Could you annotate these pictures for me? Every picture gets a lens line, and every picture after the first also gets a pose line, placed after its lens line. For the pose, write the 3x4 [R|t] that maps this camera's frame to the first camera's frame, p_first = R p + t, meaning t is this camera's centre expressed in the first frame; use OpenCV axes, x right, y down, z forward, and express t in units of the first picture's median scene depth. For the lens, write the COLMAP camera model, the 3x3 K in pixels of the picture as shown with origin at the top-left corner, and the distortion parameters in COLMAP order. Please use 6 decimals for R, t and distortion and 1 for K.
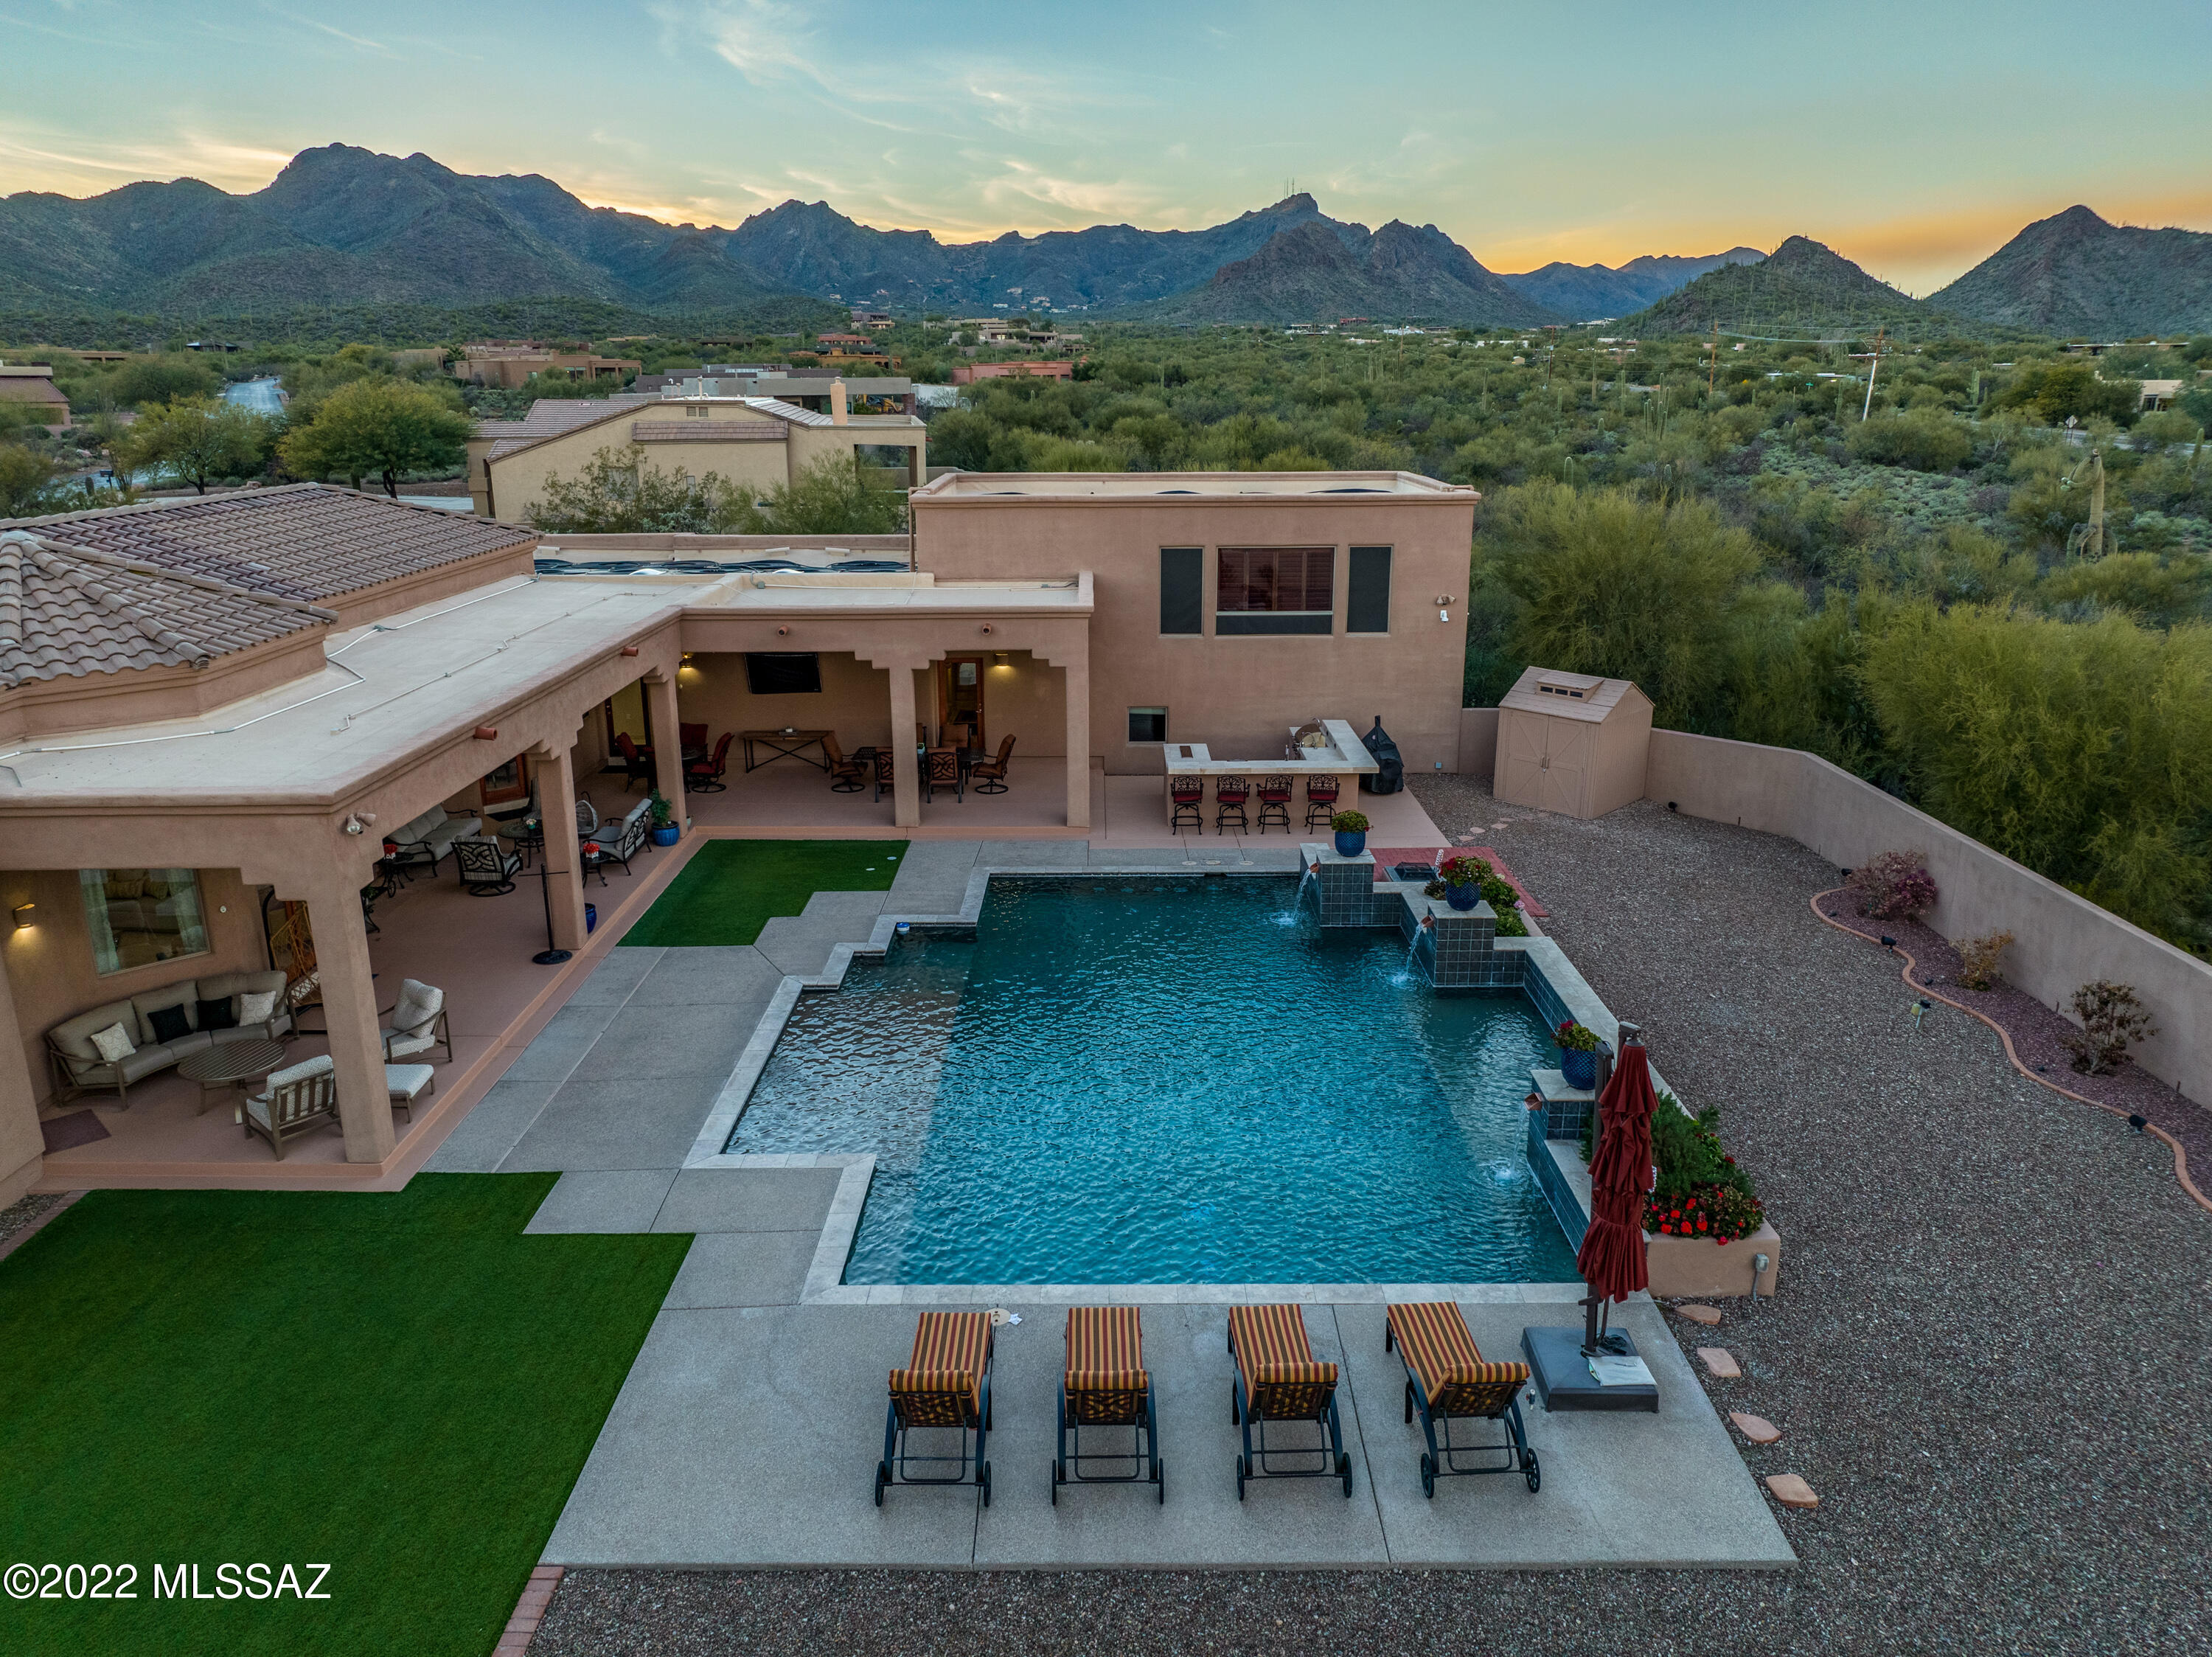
lens RADIAL K [[1539.7, 0, 1114.3], [0, 1539.7, 836.4], [0, 0, 1]] dist [-0.019429, 0.025610]
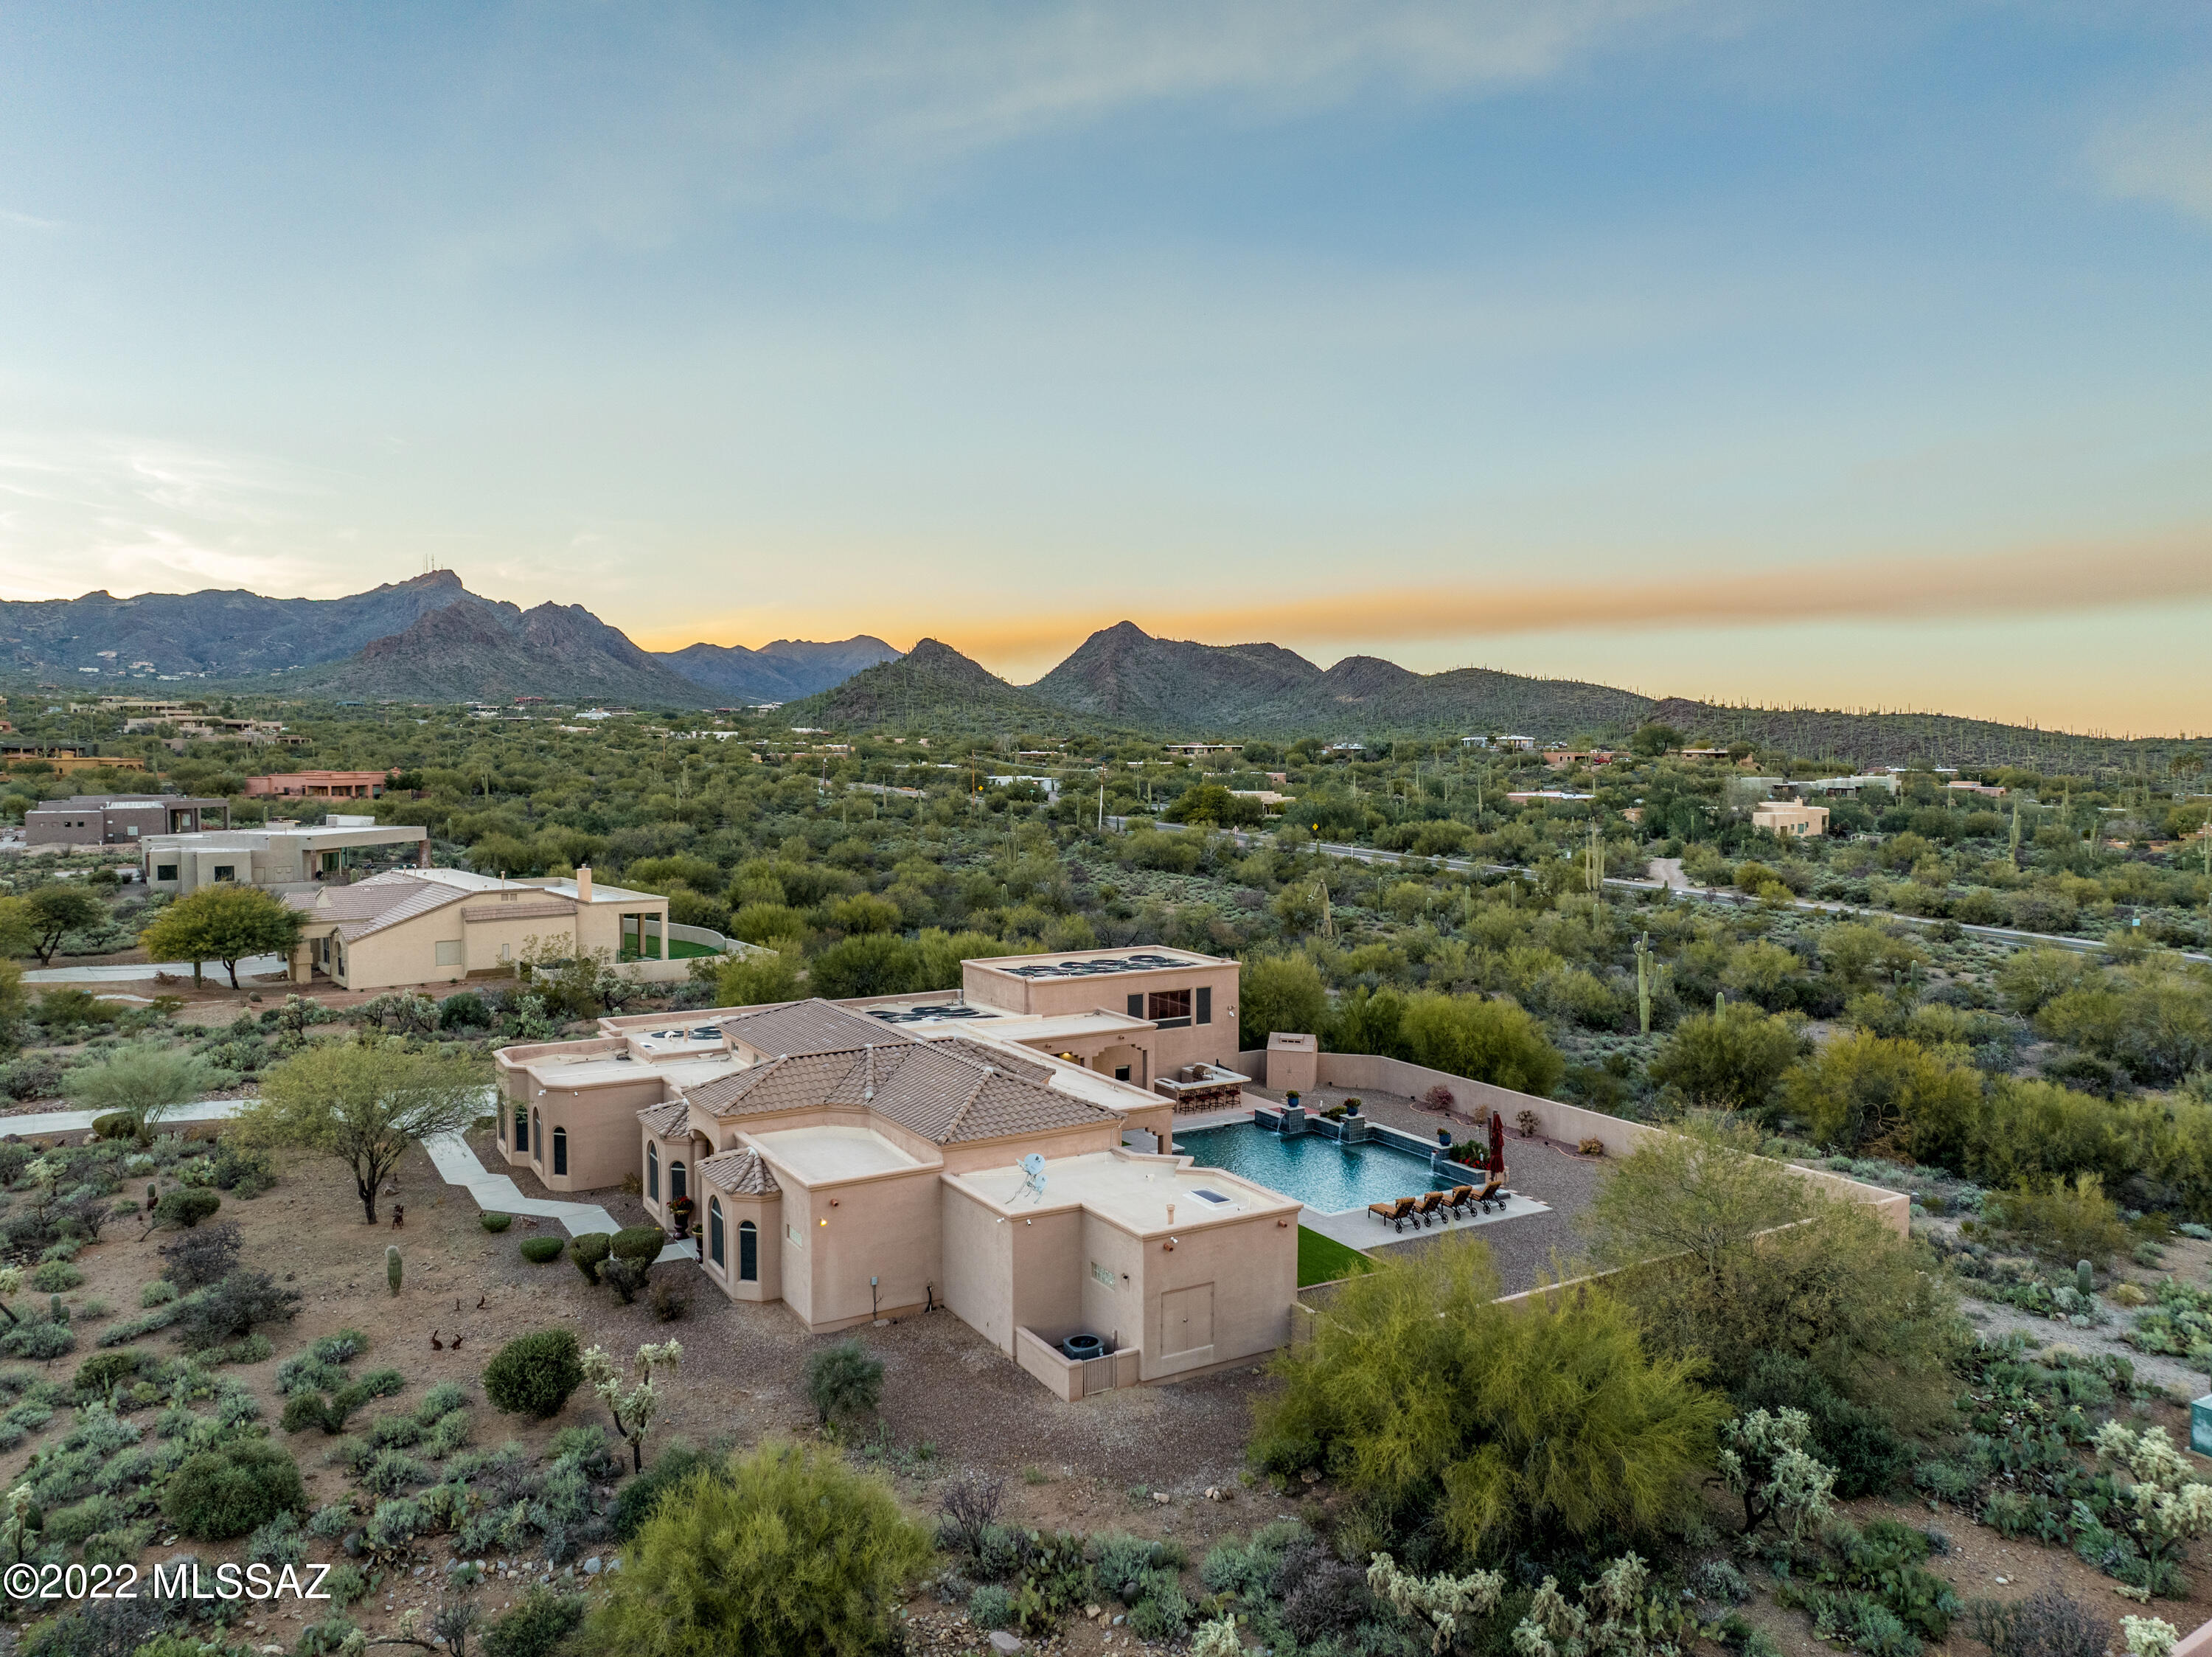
lens RADIAL K [[1539.7, 0, 1104.9], [0, 1539.7, 829.0], [0, 0, 1]] dist [-0.019429, 0.025610]
pose [[0.866911, -0.023747, 0.497898, -0.491222], [0.139698, 0.970410, -0.196950, 0.008295], [-0.478488, 0.240294, 0.844576, -0.423448]]
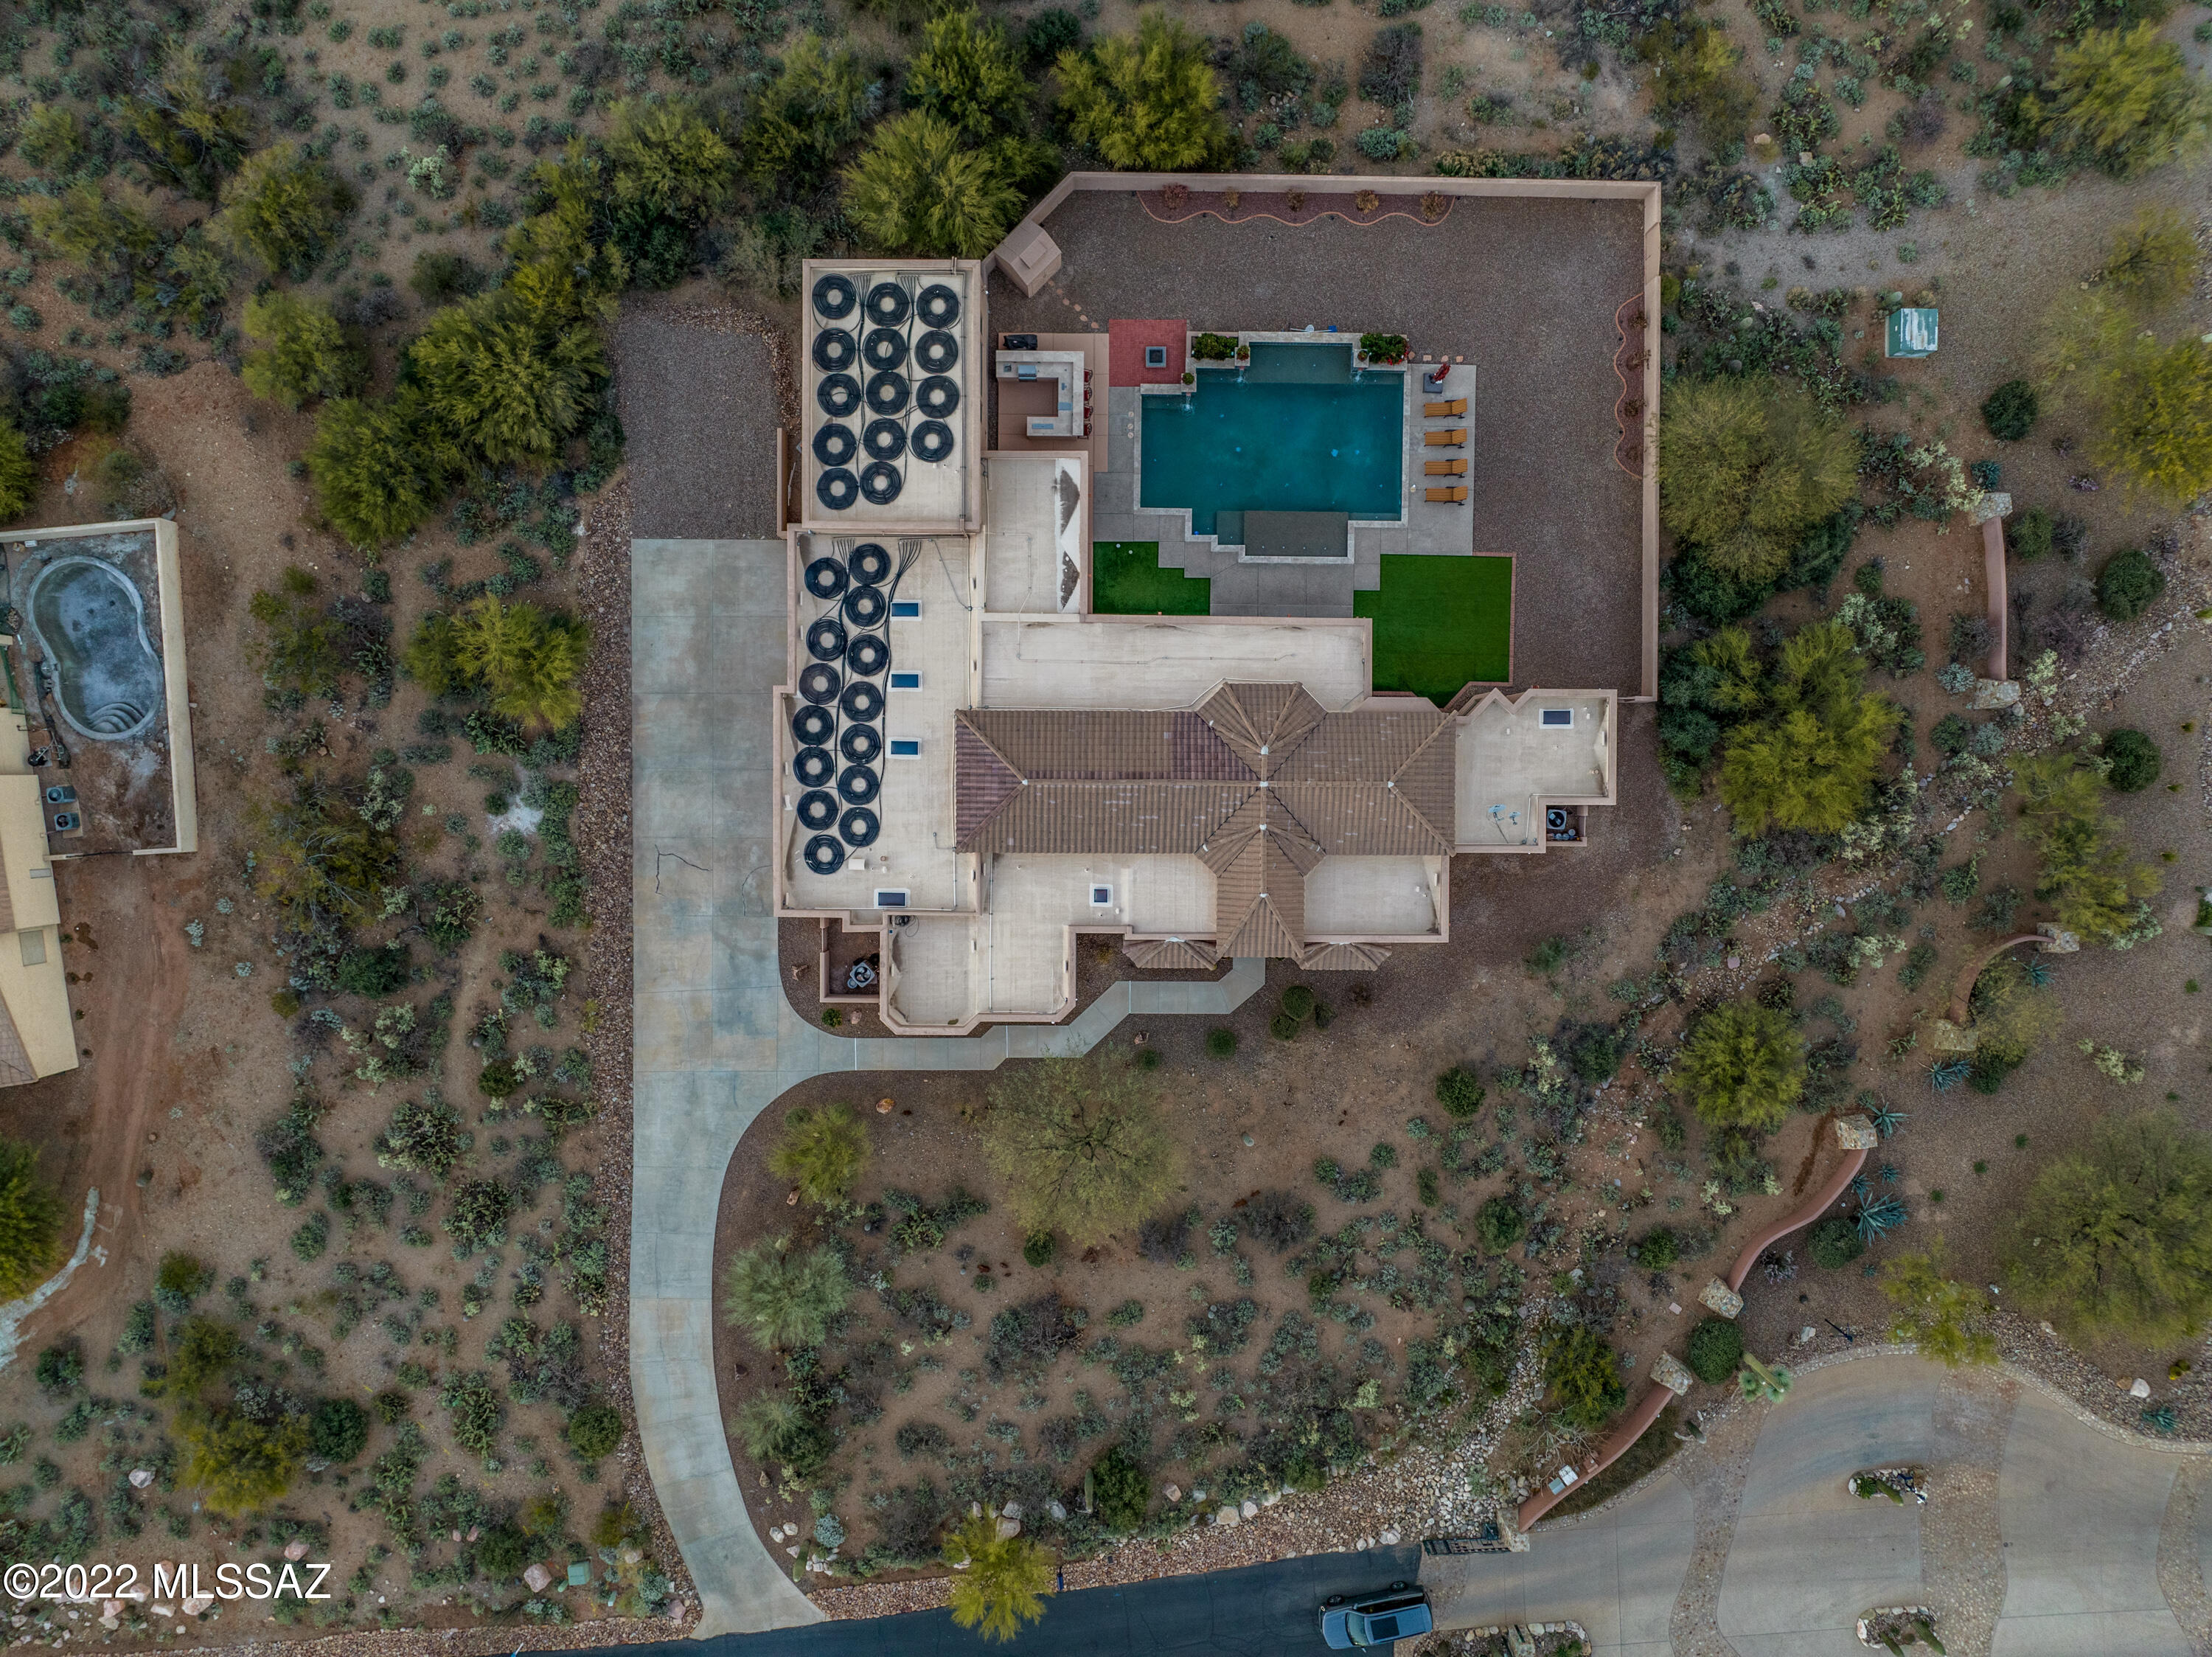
lens RADIAL K [[1539.7, 0, 1107.3], [0, 1539.7, 818.5], [0, 0, 1]] dist [-0.019429, 0.025610]
pose [[0.016082, -0.999374, -0.031518, -0.198986], [0.278311, -0.025802, 0.960144, -0.958311], [-0.960356, -0.024213, 0.277722, 0.095052]]
